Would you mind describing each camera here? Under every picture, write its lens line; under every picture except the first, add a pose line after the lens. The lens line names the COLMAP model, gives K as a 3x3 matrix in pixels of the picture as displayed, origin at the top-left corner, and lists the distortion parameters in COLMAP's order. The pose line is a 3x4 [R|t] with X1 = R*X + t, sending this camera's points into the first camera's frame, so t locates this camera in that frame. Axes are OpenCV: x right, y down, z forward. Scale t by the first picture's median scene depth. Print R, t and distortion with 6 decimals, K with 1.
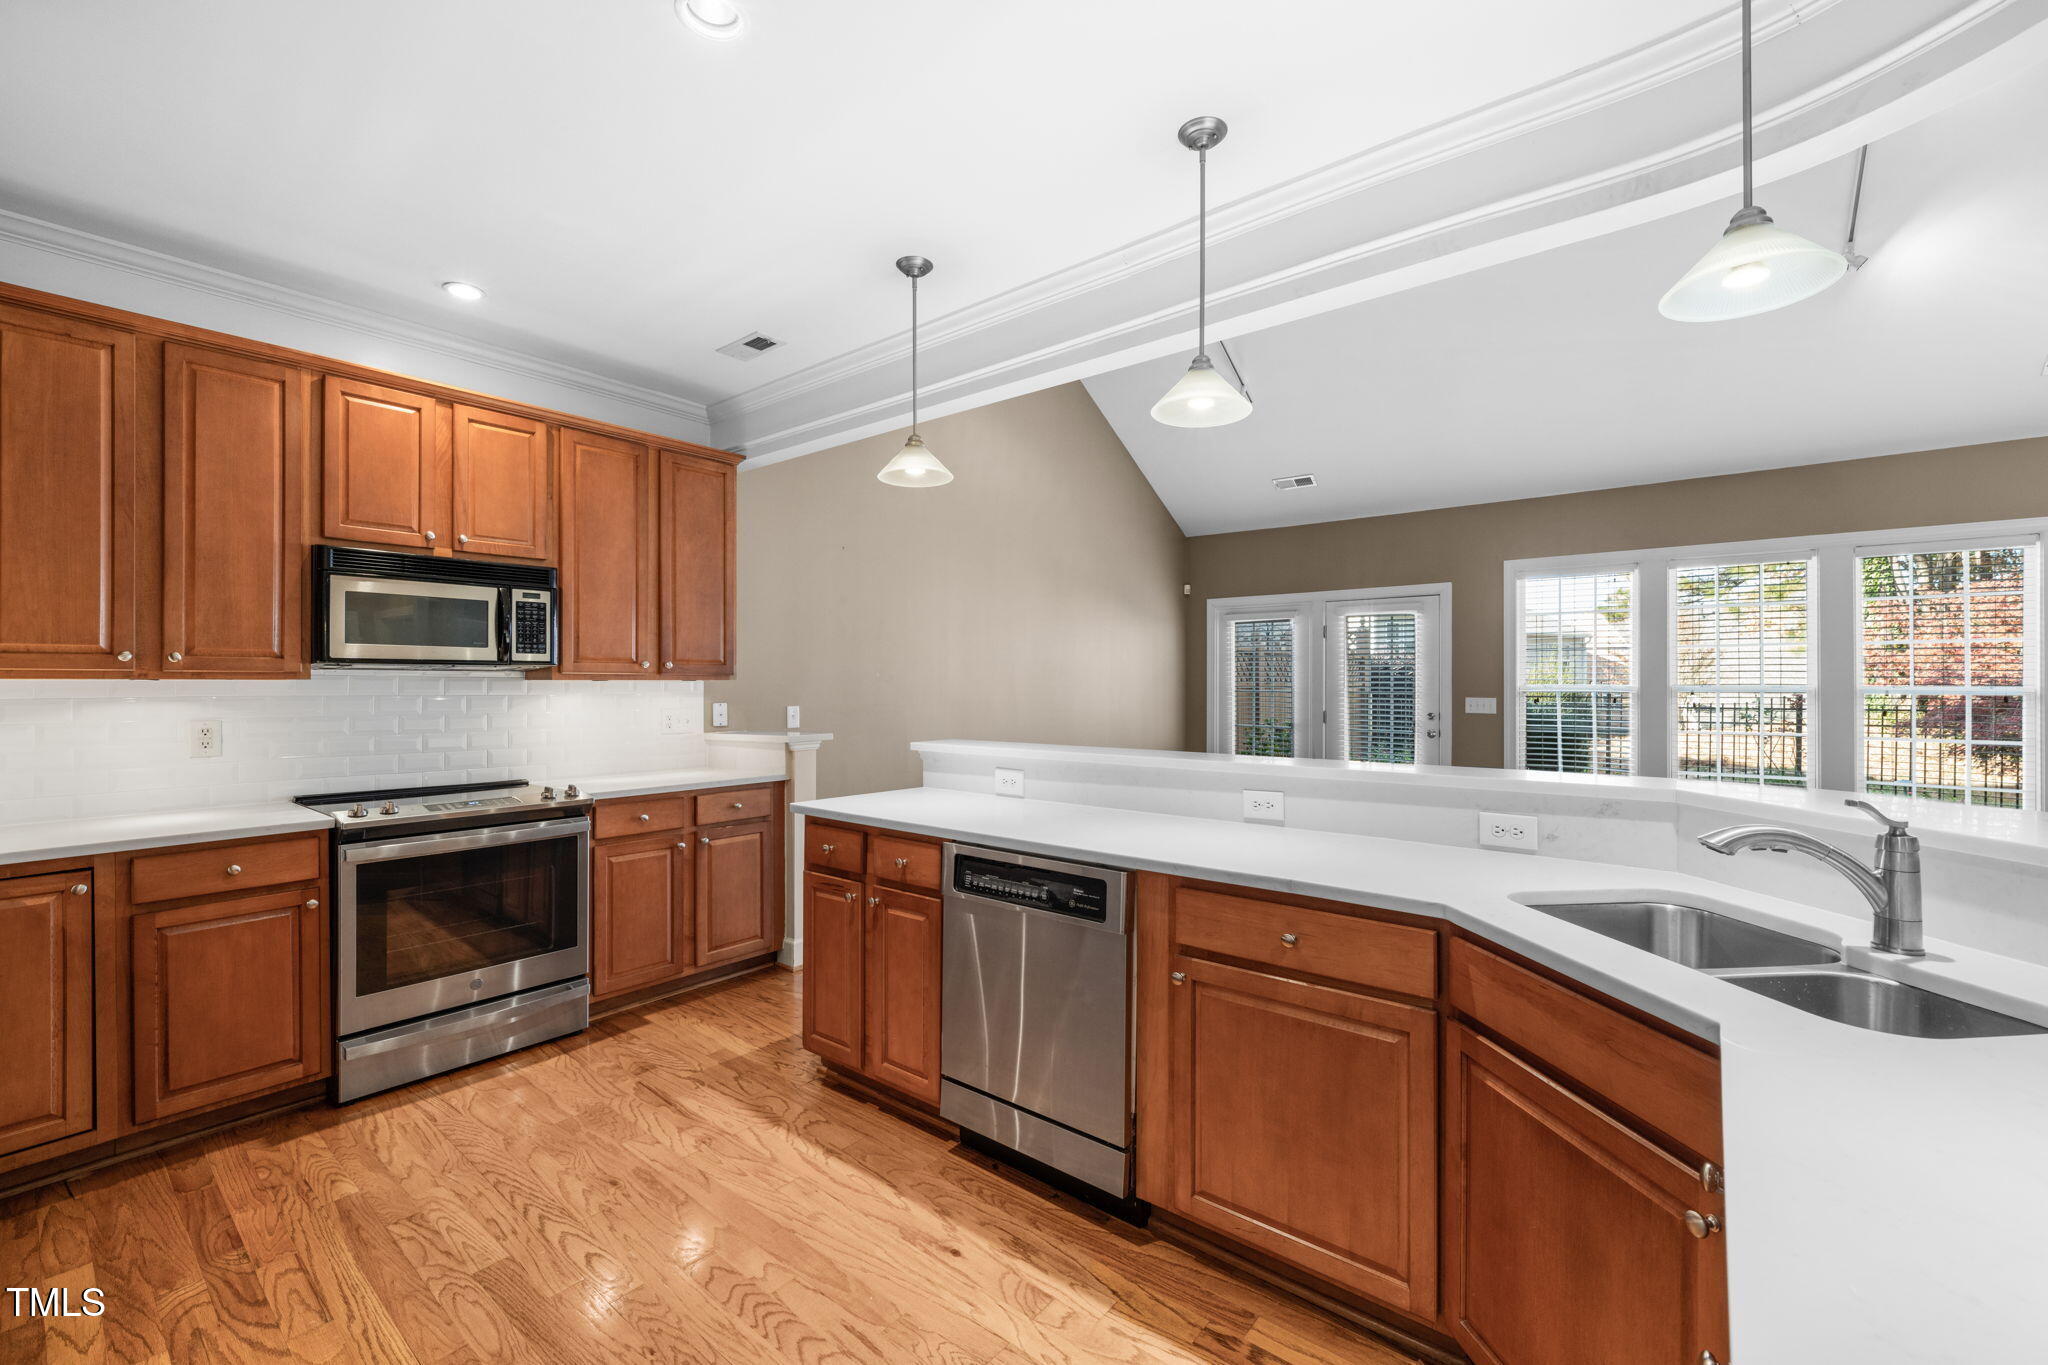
lens RADIAL K [[839.2, 0, 1026.0], [0, 839.2, 681.6], [0, 0, 1]] dist [-0.001291, -0.000236]
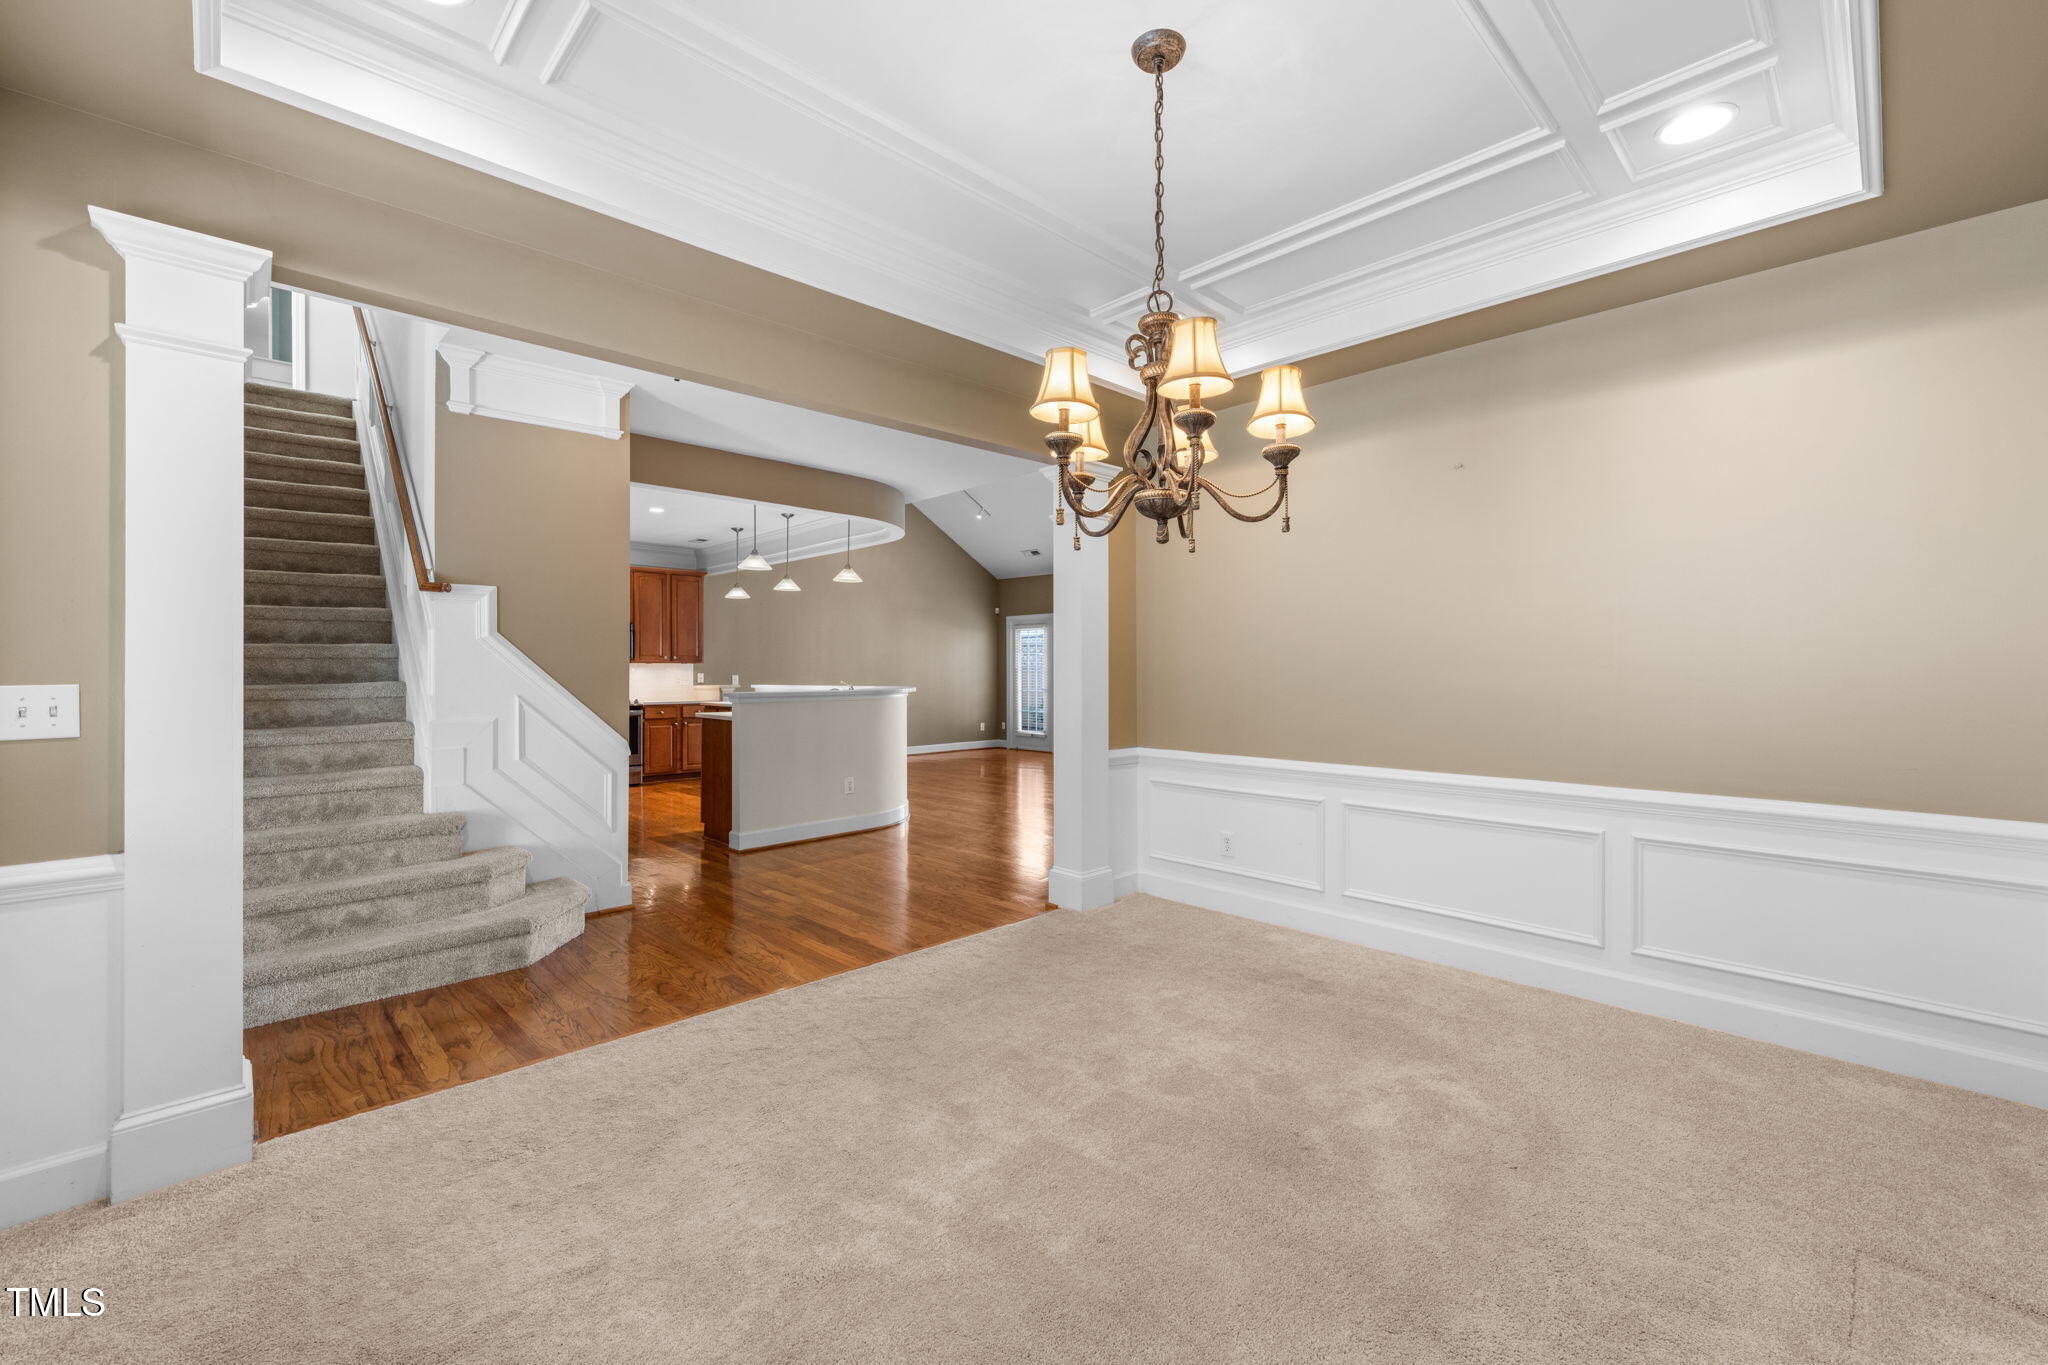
lens RADIAL K [[839.2, 0, 1019.5], [0, 839.2, 663.8], [0, 0, 1]] dist [-0.001291, -0.000236]
pose [[0.992440, -0.006296, -0.122569, 1.235412], [0.005288, 0.999949, -0.008548, 0.035836], [0.122616, 0.007835, 0.992423, -1.878451]]
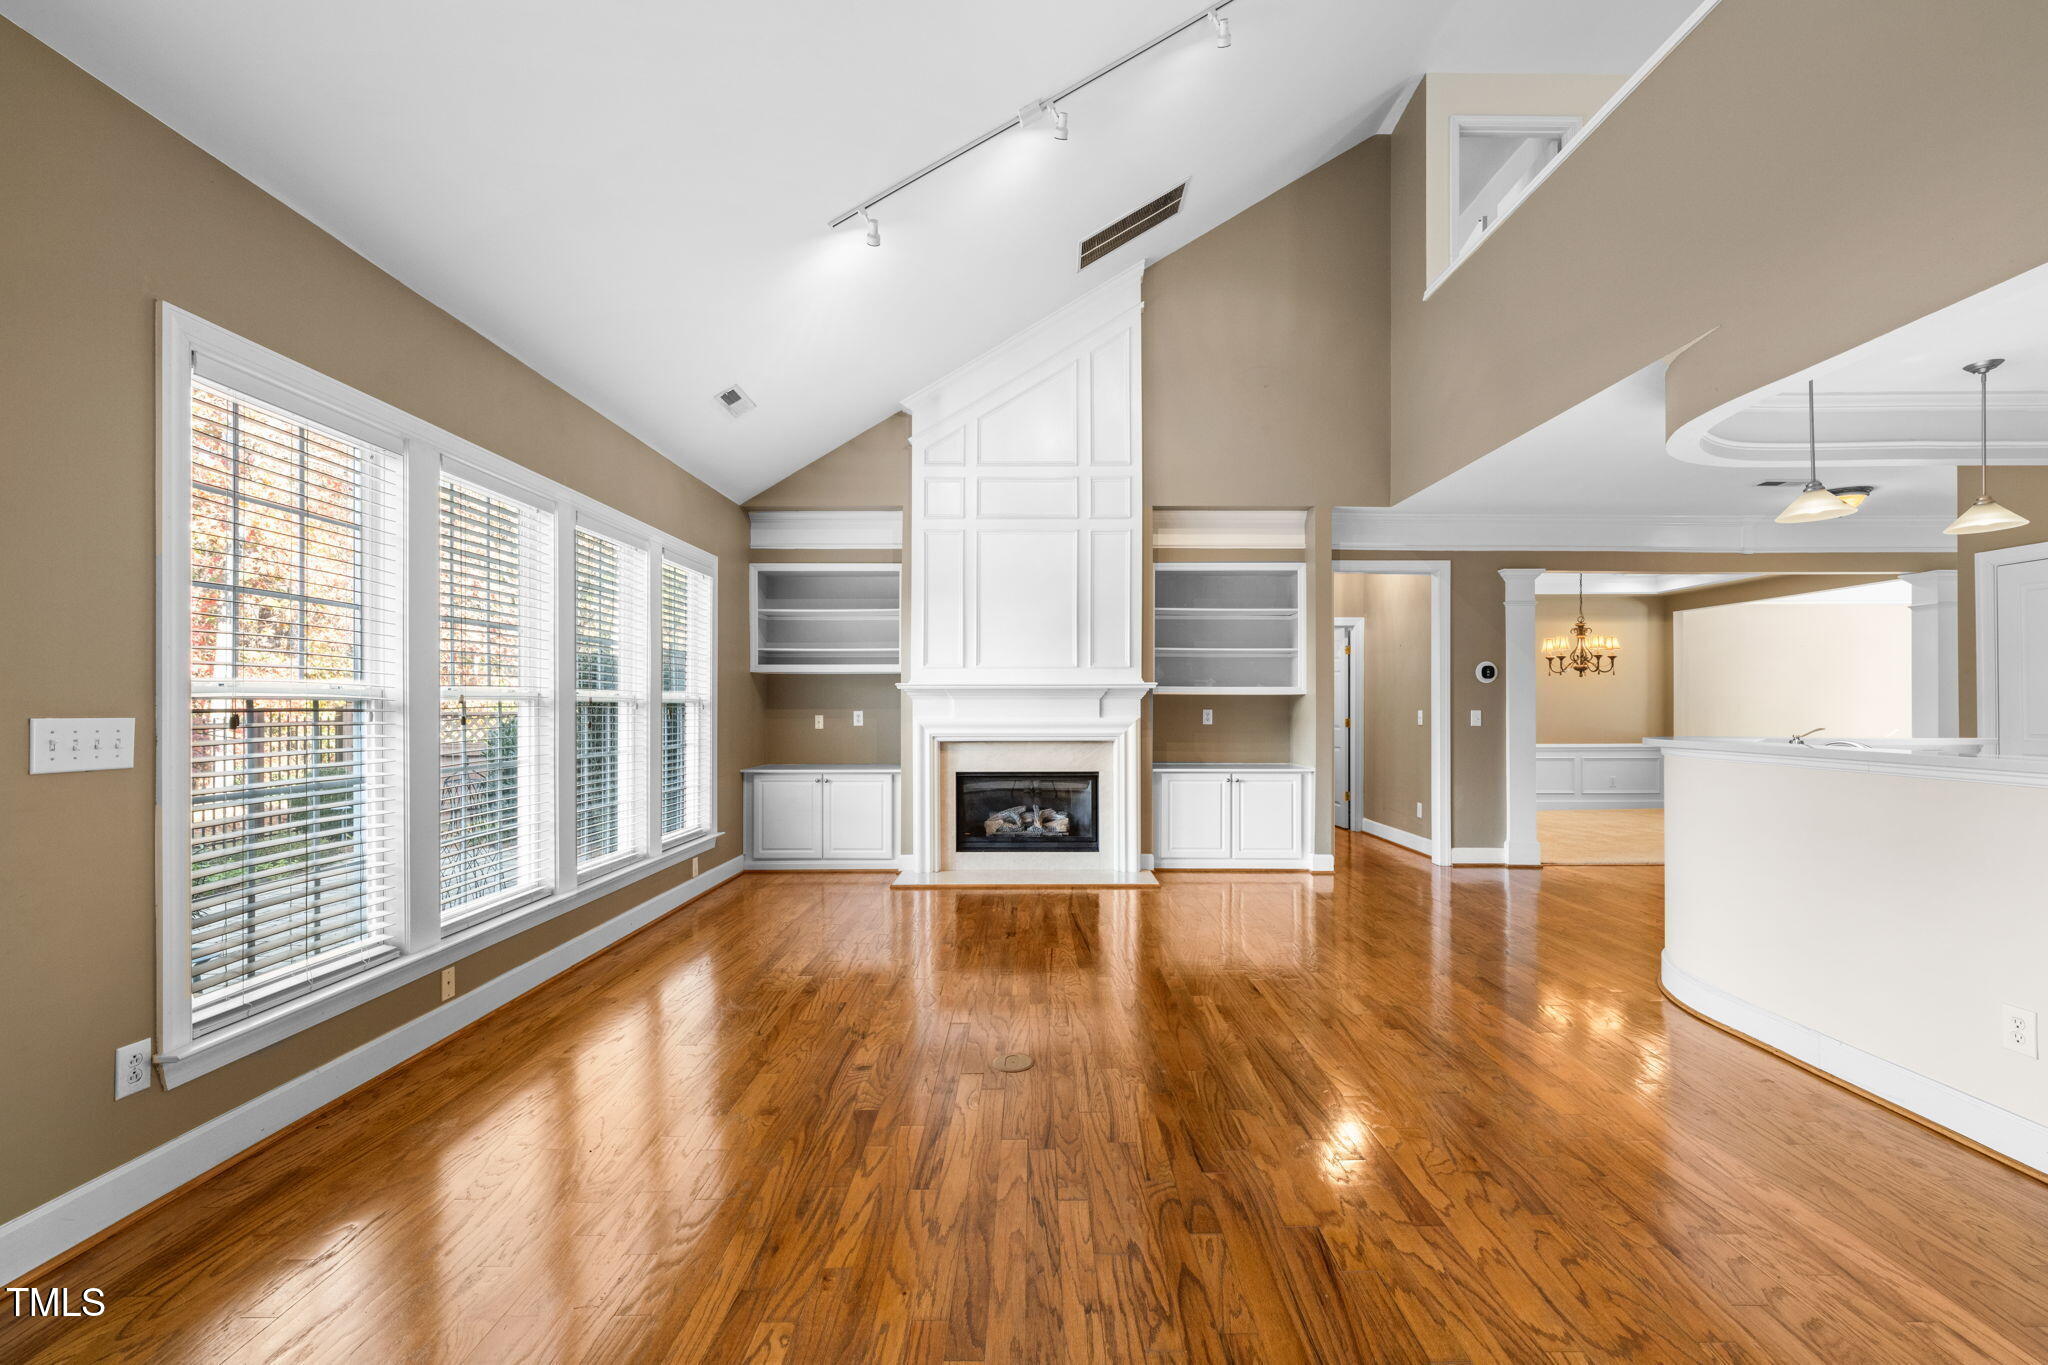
lens RADIAL K [[839.2, 0, 1038.3], [0, 839.2, 696.4], [0, 0, 1]] dist [-0.001291, -0.000236]
pose [[-0.631258, 0.005609, 0.775552, 0.216165], [-0.002326, 0.999956, -0.009125, 0.029703], [-0.775569, -0.007564, -0.631217, 2.067339]]
